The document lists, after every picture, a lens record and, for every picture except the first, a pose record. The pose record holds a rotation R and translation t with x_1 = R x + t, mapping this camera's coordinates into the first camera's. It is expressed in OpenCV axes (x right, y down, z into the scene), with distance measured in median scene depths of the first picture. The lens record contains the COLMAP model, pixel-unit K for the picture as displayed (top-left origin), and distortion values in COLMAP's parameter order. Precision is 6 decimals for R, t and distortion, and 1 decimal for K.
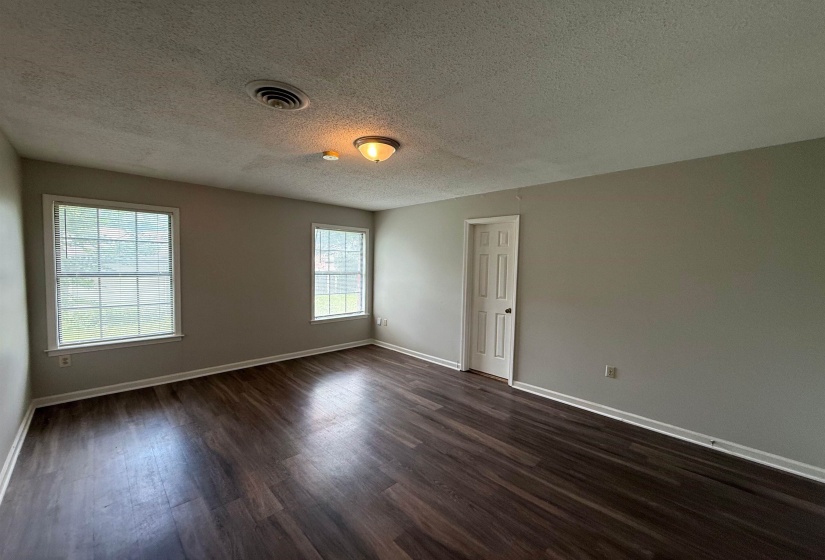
lens RADIAL K [[328.3, 0, 411.1], [0, 328.3, 289.9], [0, 0, 1]] dist [-0.000577, -0.000731]
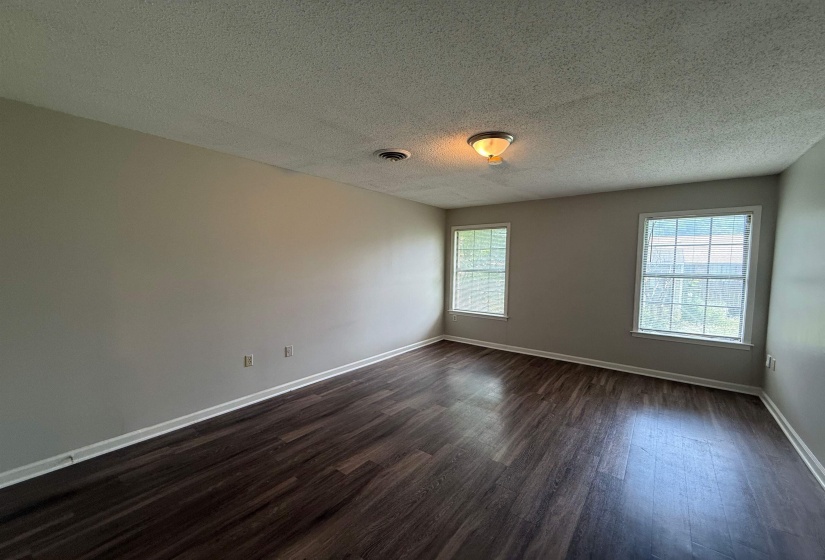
lens RADIAL K [[328.3, 0, 411.1], [0, 328.3, 289.9], [0, 0, 1]] dist [-0.000577, -0.000731]
pose [[0.137162, 0.065028, -0.988412, 0.596824], [-0.084328, 0.994987, 0.053759, -0.012480], [0.986953, 0.075977, 0.141958, 0.434153]]
